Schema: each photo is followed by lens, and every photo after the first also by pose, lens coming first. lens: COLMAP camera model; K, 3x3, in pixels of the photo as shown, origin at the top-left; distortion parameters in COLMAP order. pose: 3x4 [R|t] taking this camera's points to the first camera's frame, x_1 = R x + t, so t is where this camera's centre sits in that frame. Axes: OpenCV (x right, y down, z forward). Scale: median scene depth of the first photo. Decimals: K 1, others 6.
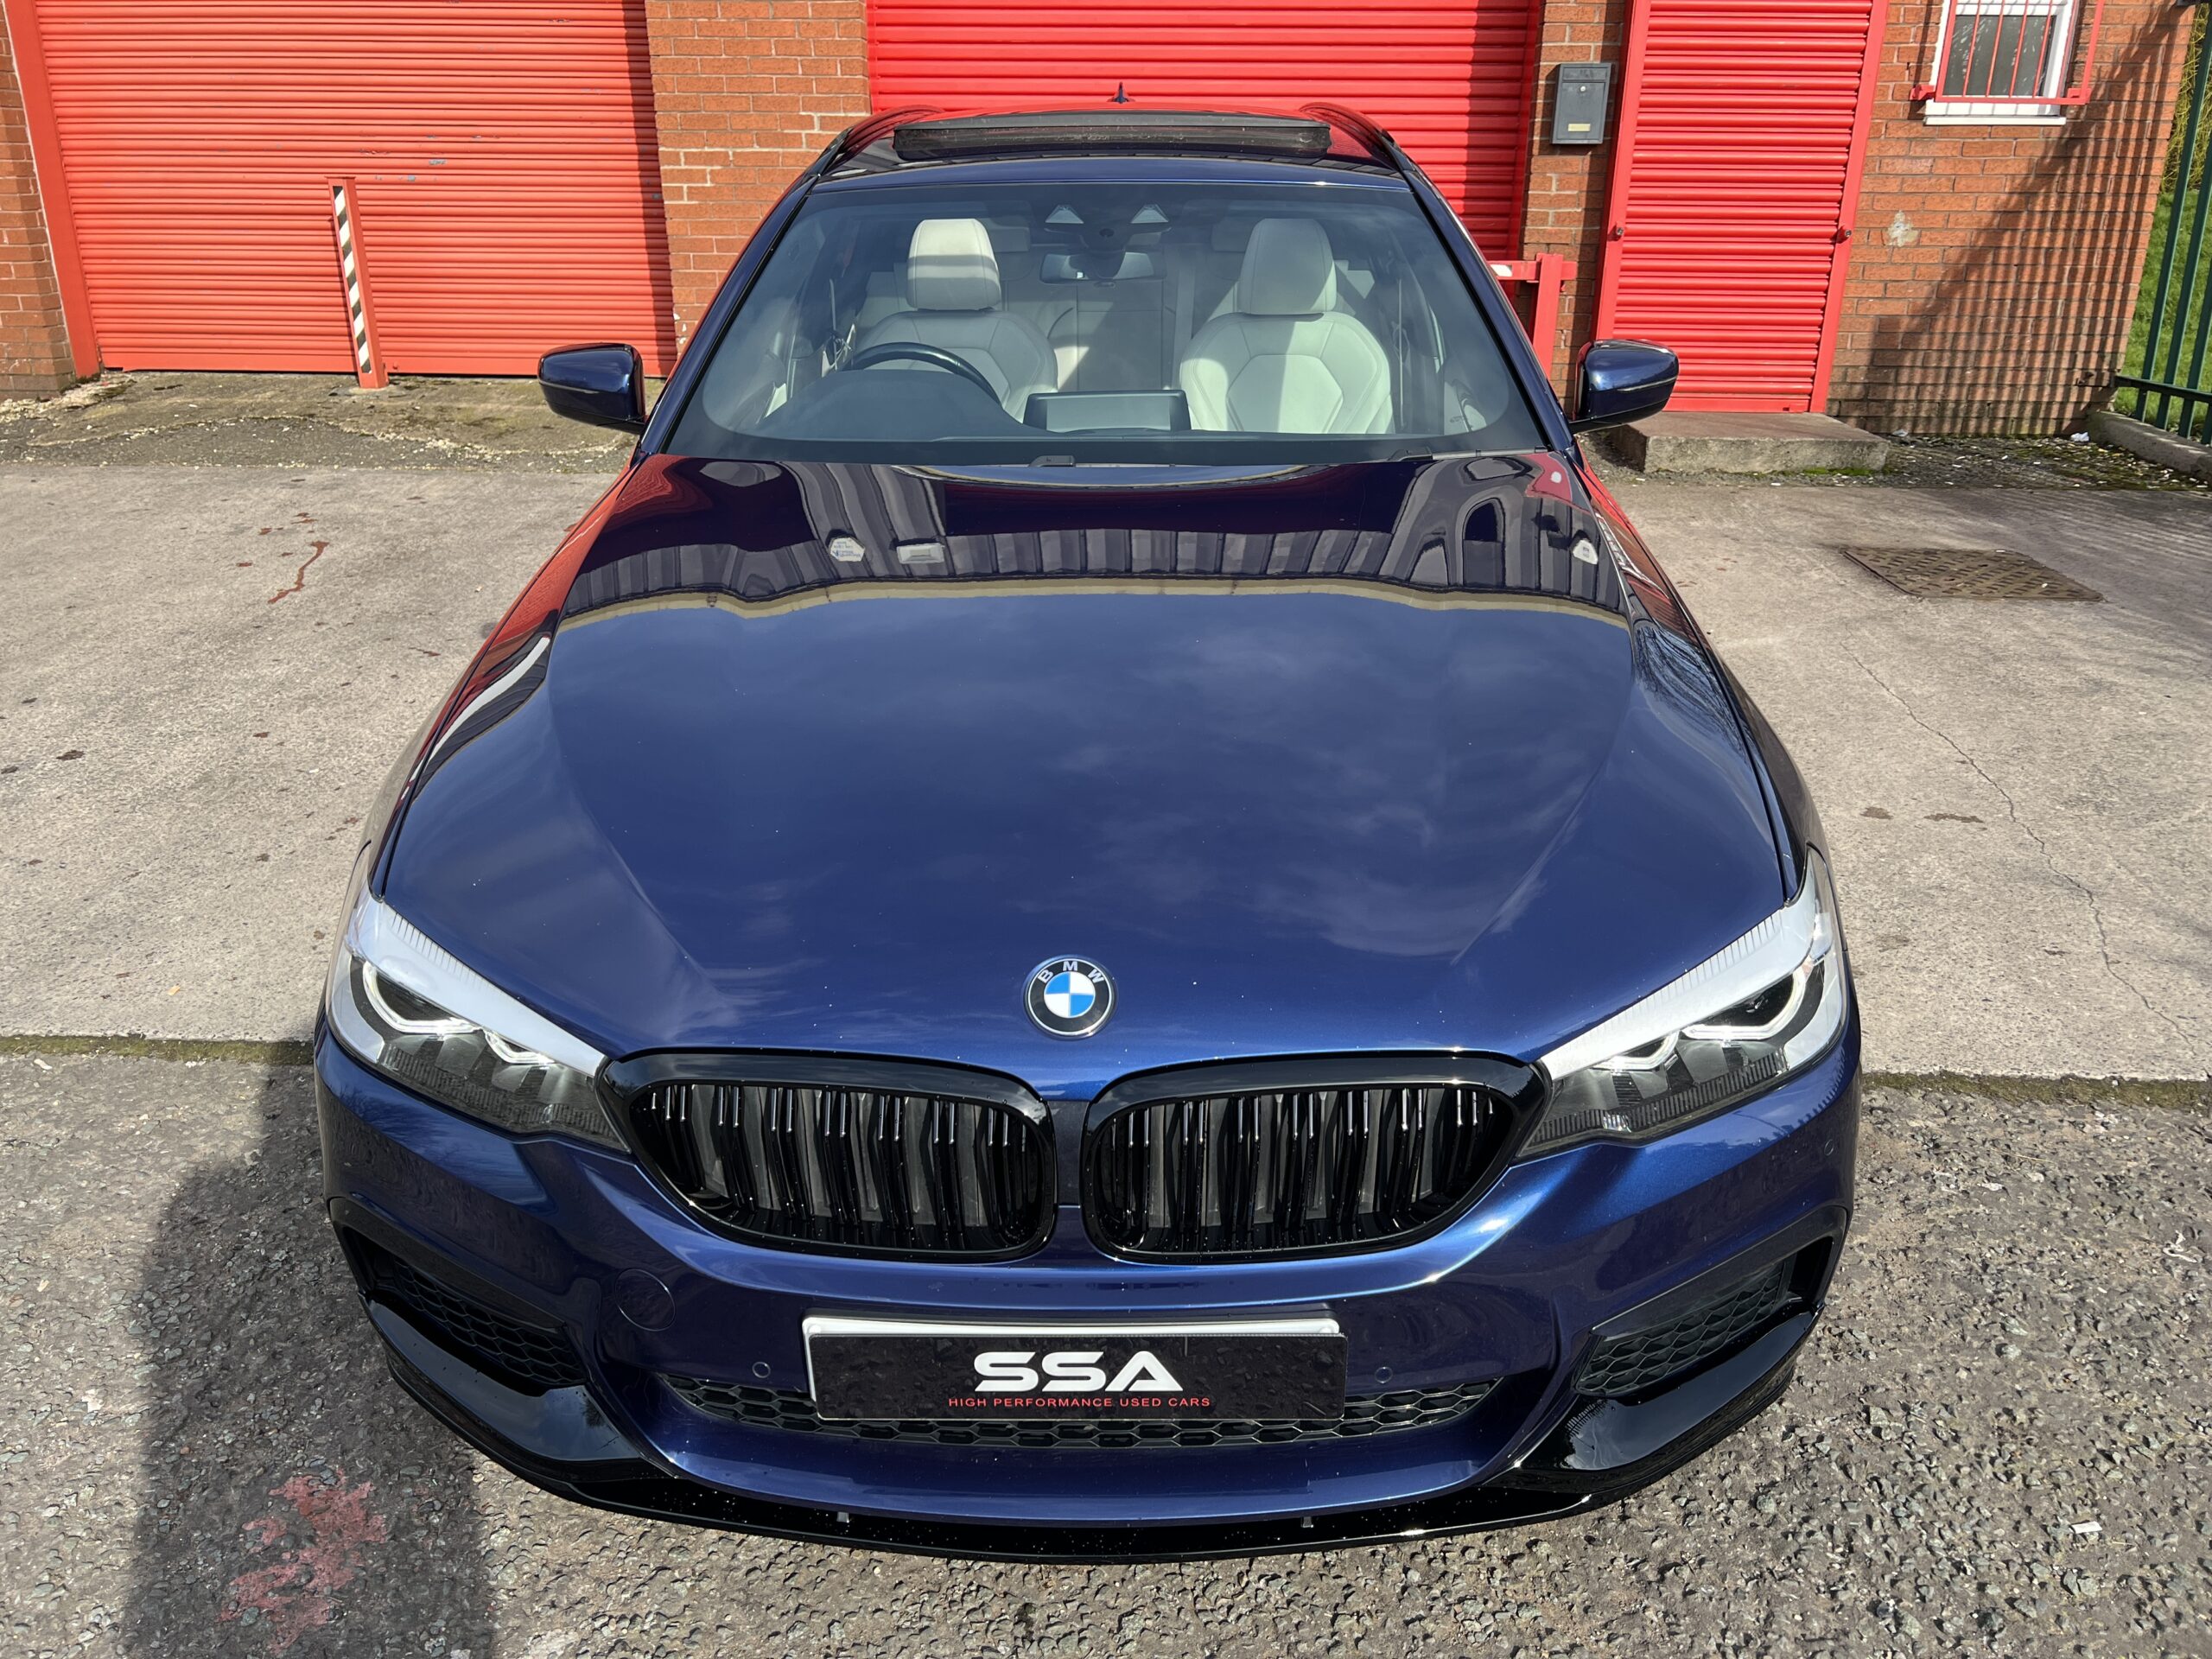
lens RADIAL K [[1668.7, 0, 1112.9], [0, 1668.7, 833.7], [0, 0, 1]] dist [0.039849, -0.047946]
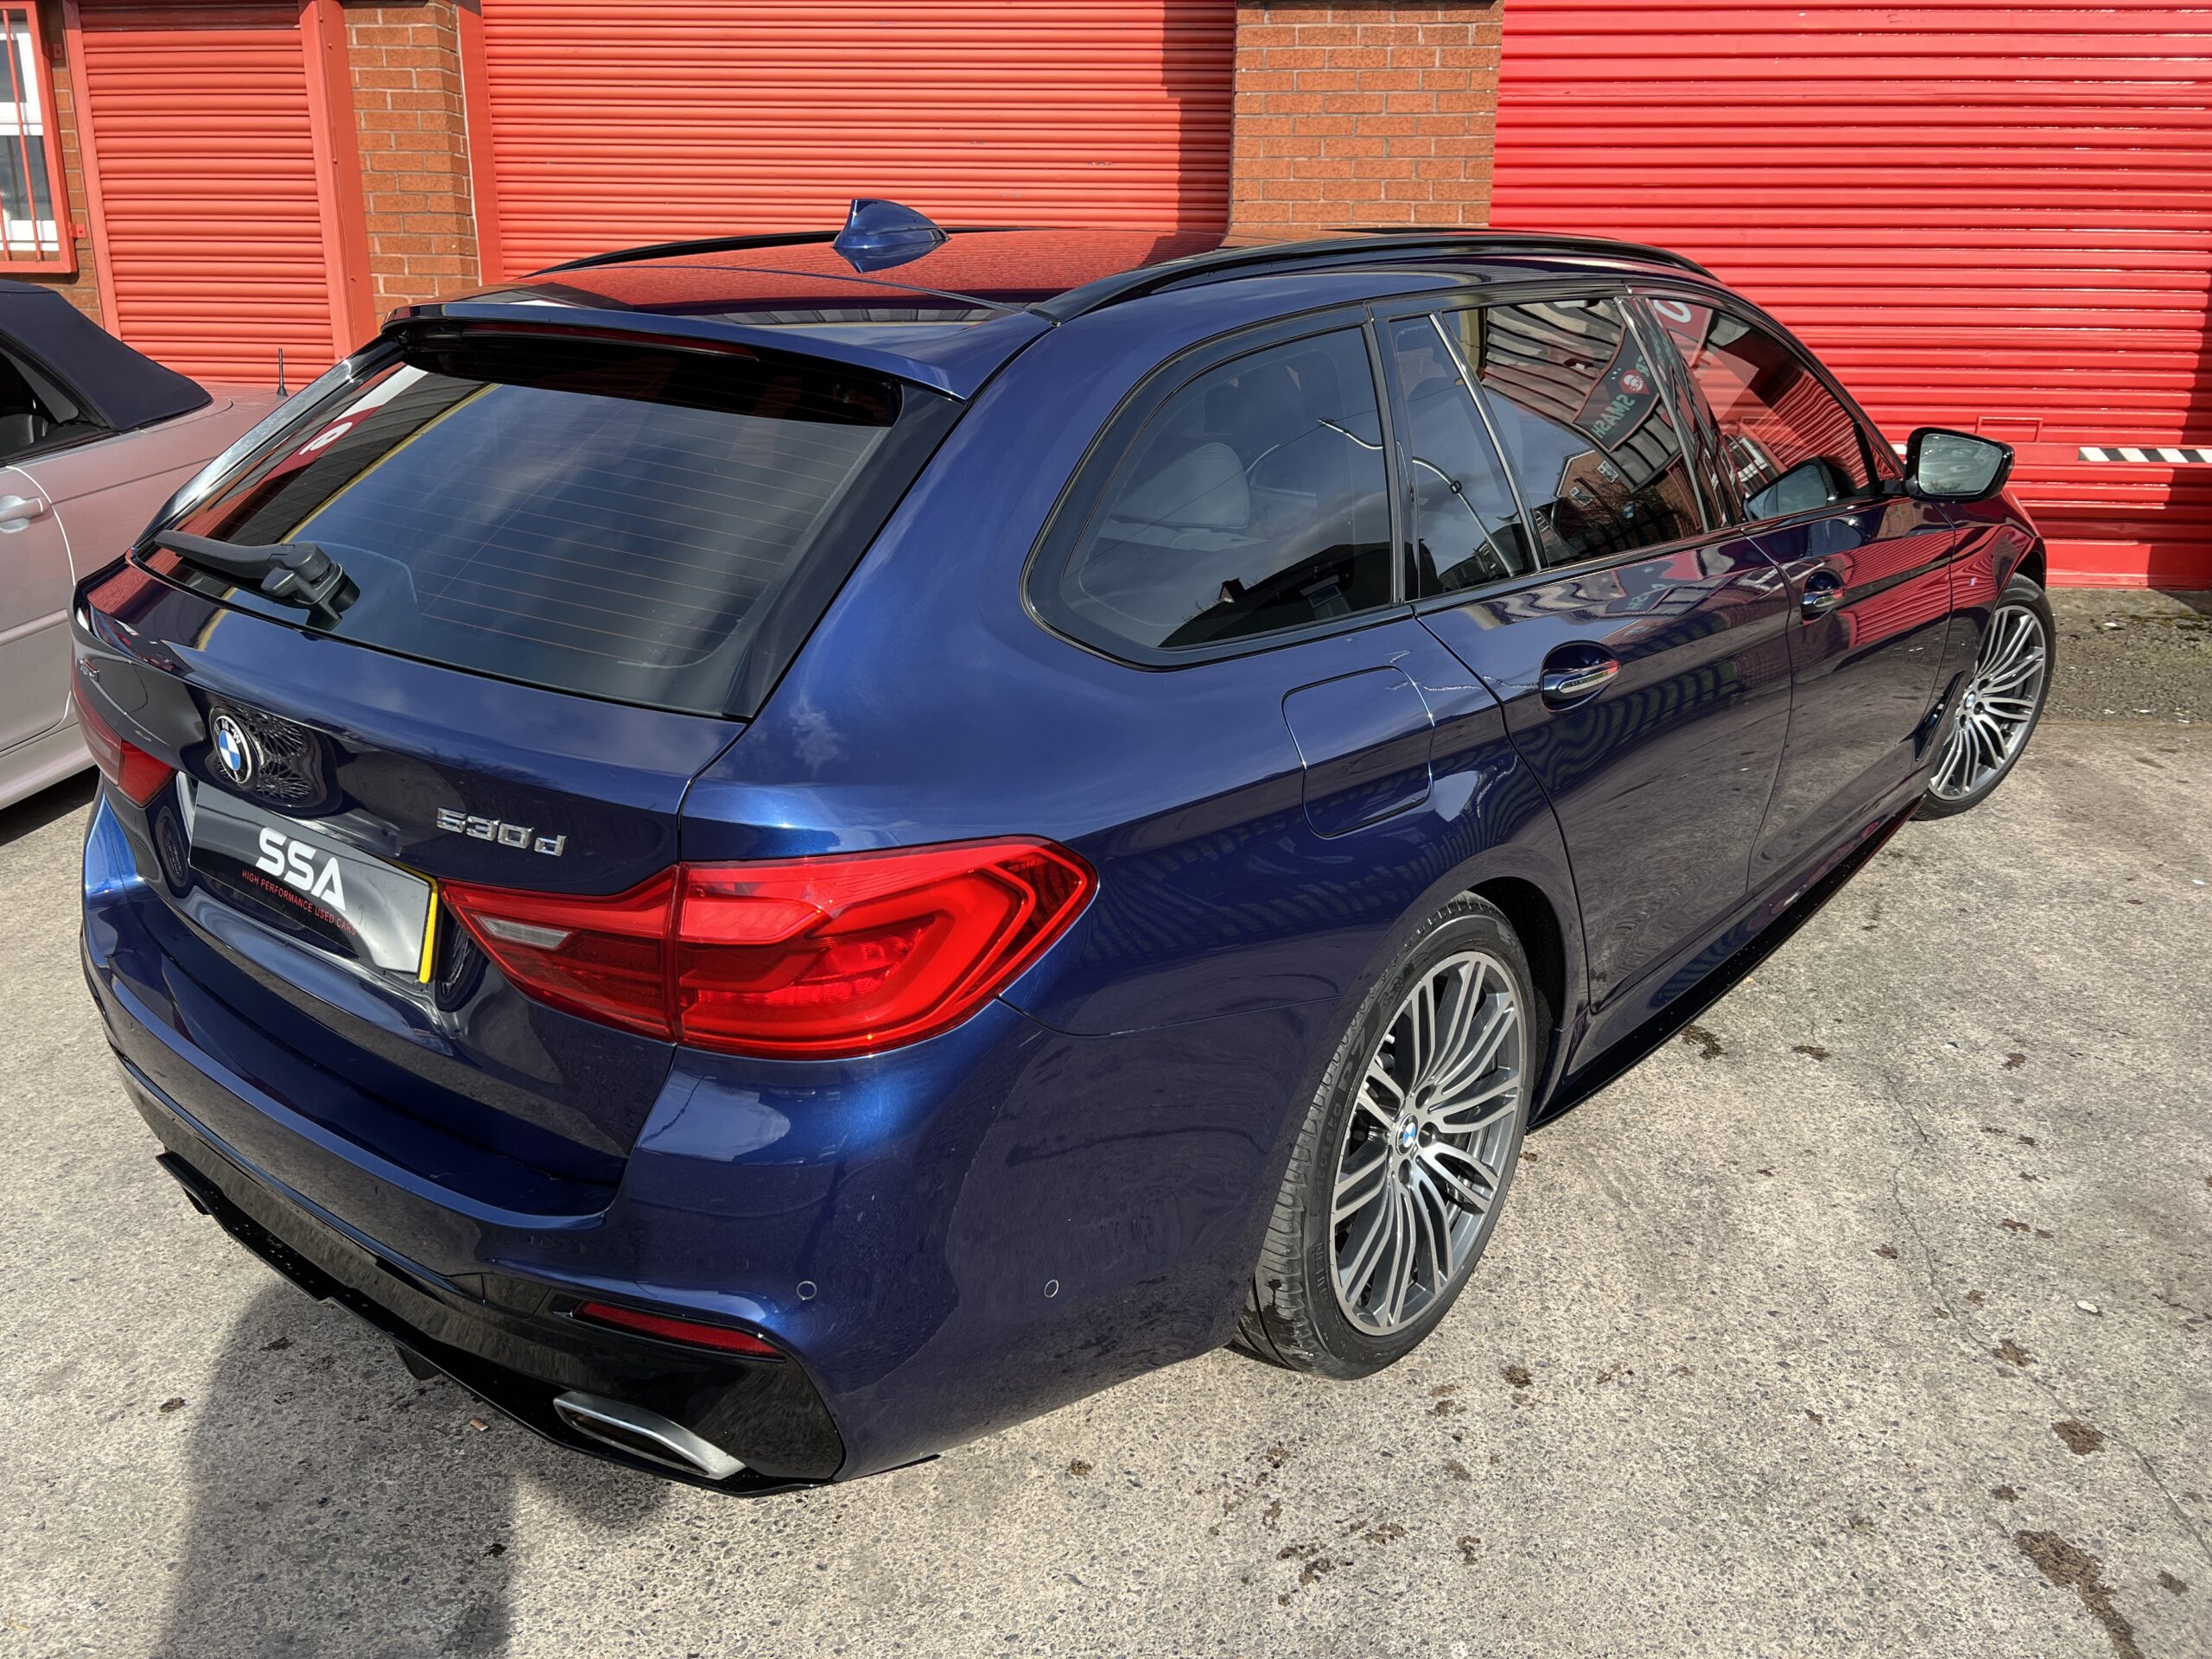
lens RADIAL K [[1668.7, 0, 1099.9], [0, 1668.7, 836.0], [0, 0, 1]] dist [0.039849, -0.047946]
pose [[0.998515, 0.021017, -0.050258, -0.291983], [-0.025311, 0.995939, -0.086403, -0.073216], [0.048238, 0.087547, 0.994992, 0.191439]]
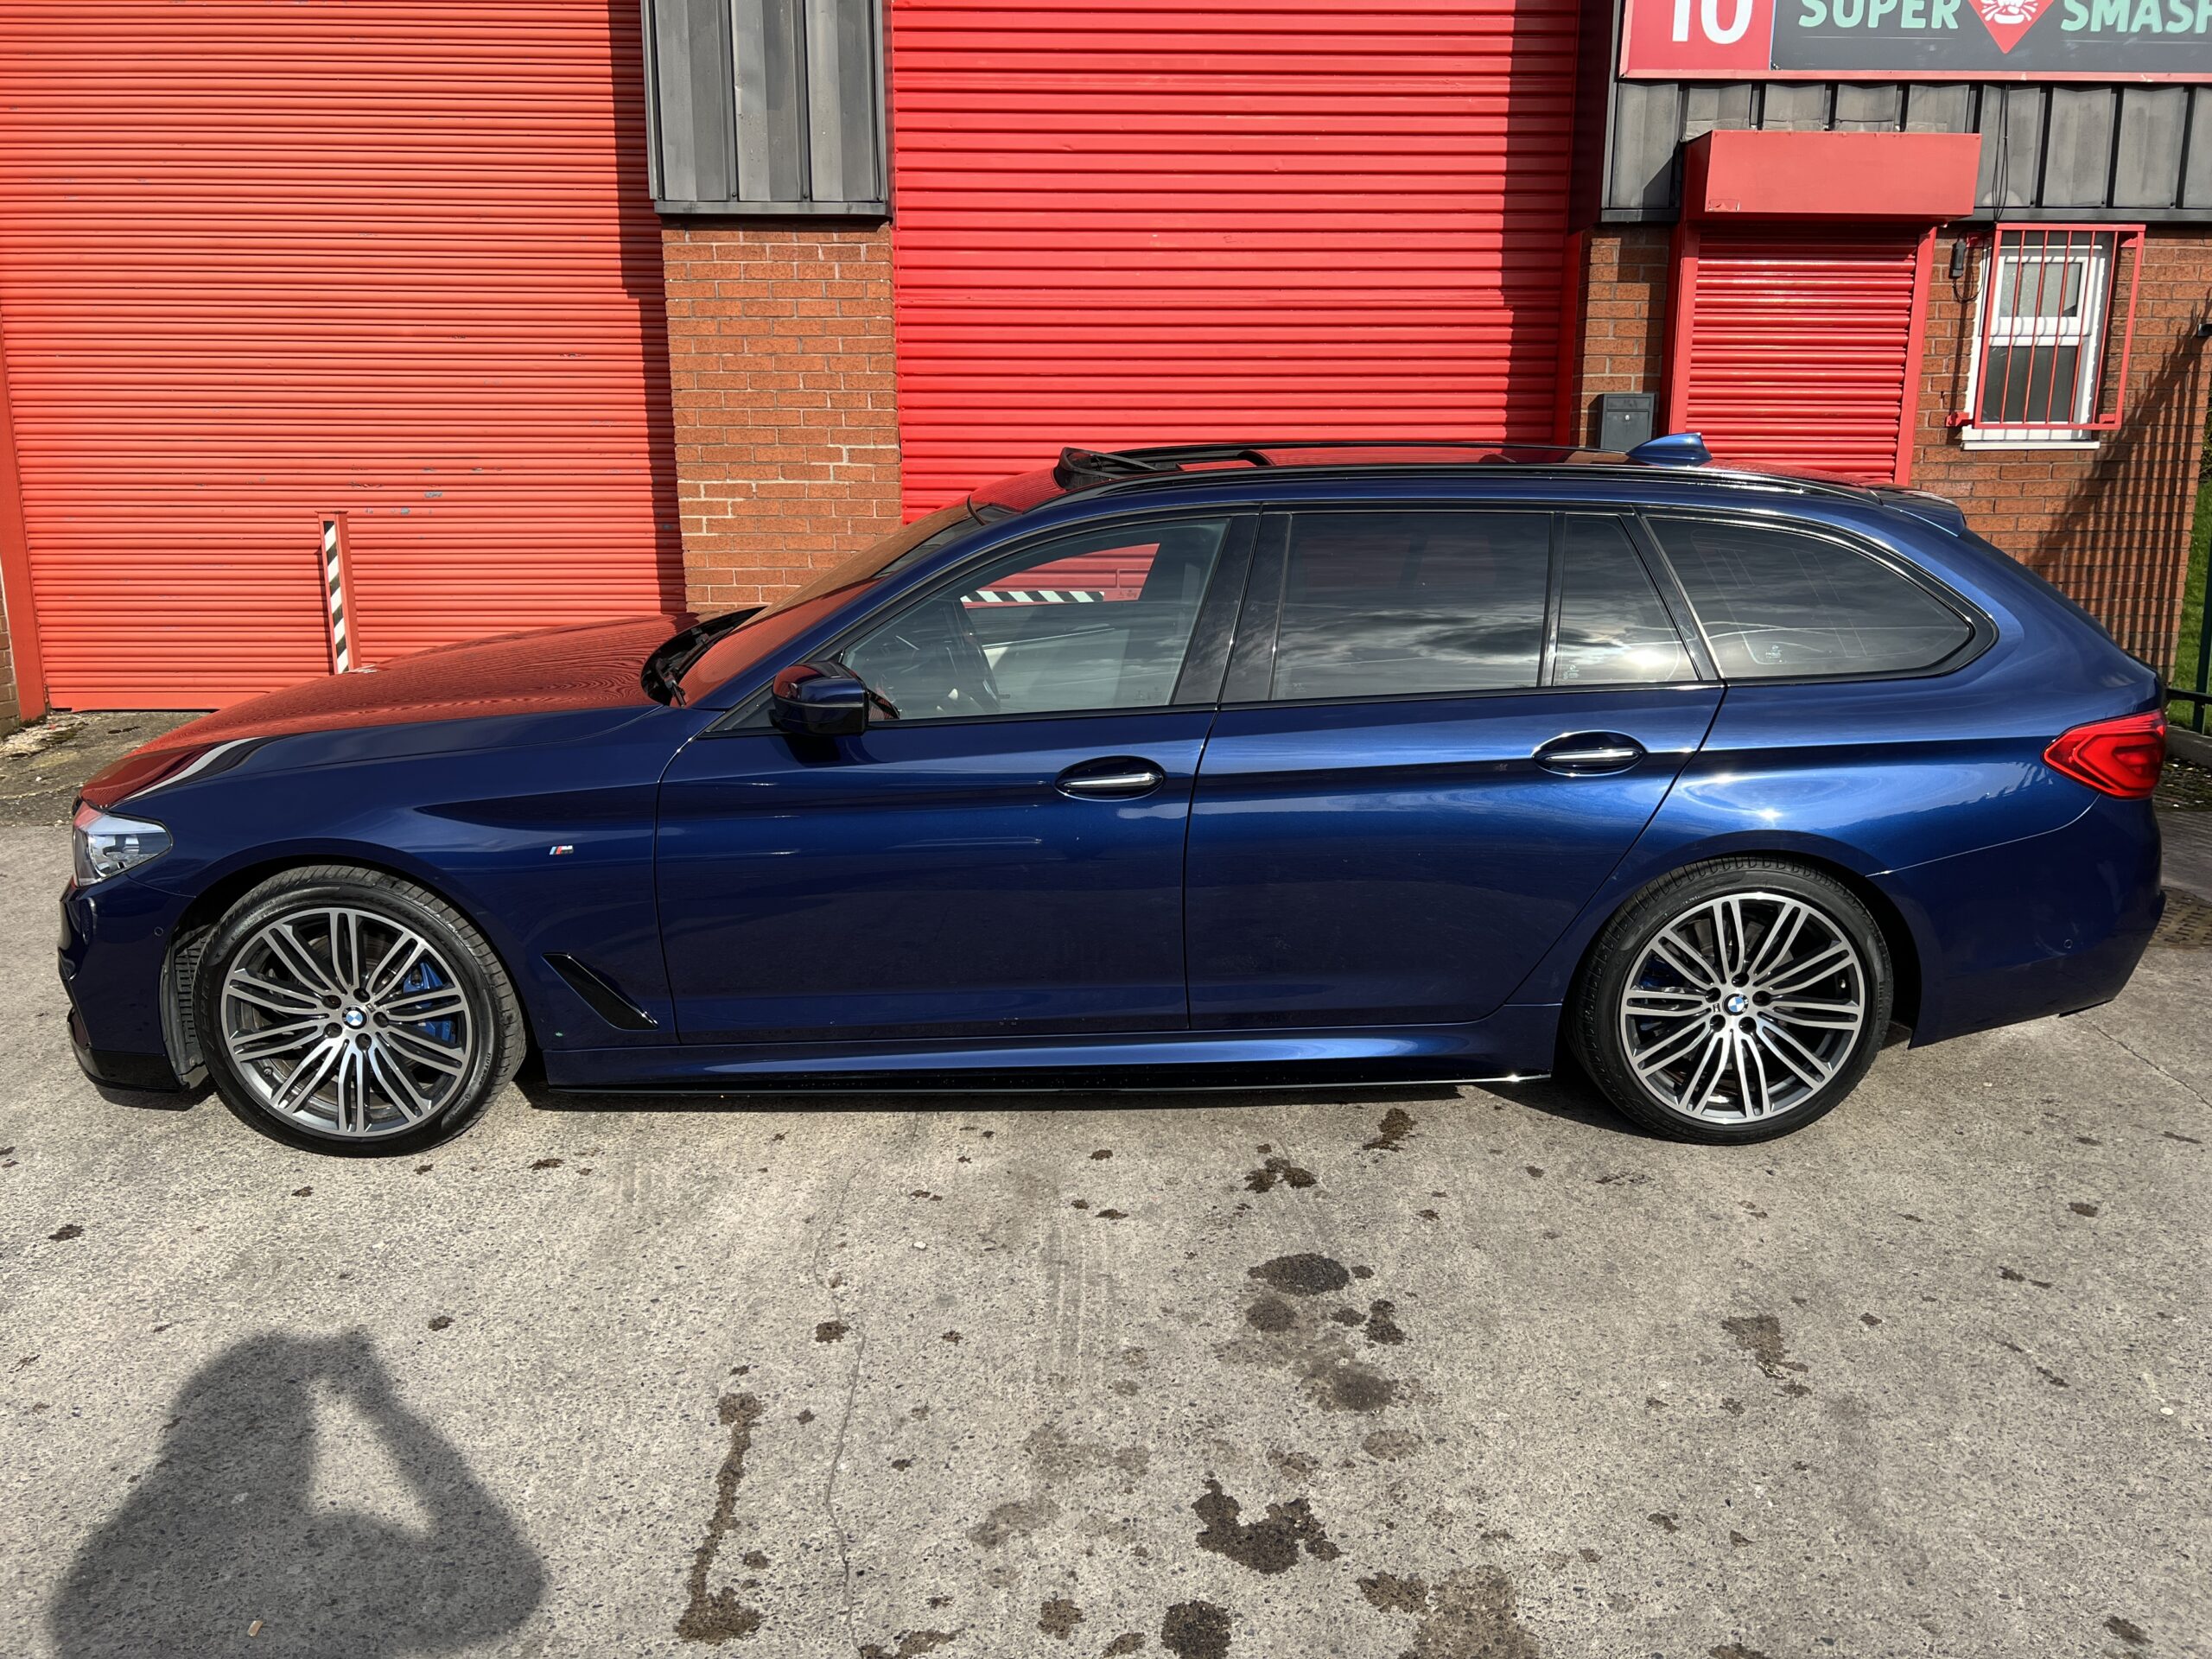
lens RADIAL K [[1668.7, 0, 1103.1], [0, 1668.7, 838.1], [0, 0, 1]] dist [0.039849, -0.047946]
pose [[0.997936, -0.020396, 0.060892, -0.092065], [0.029741, 0.987192, -0.156738, -0.051032], [-0.056916, 0.158226, 0.985761, 0.078806]]
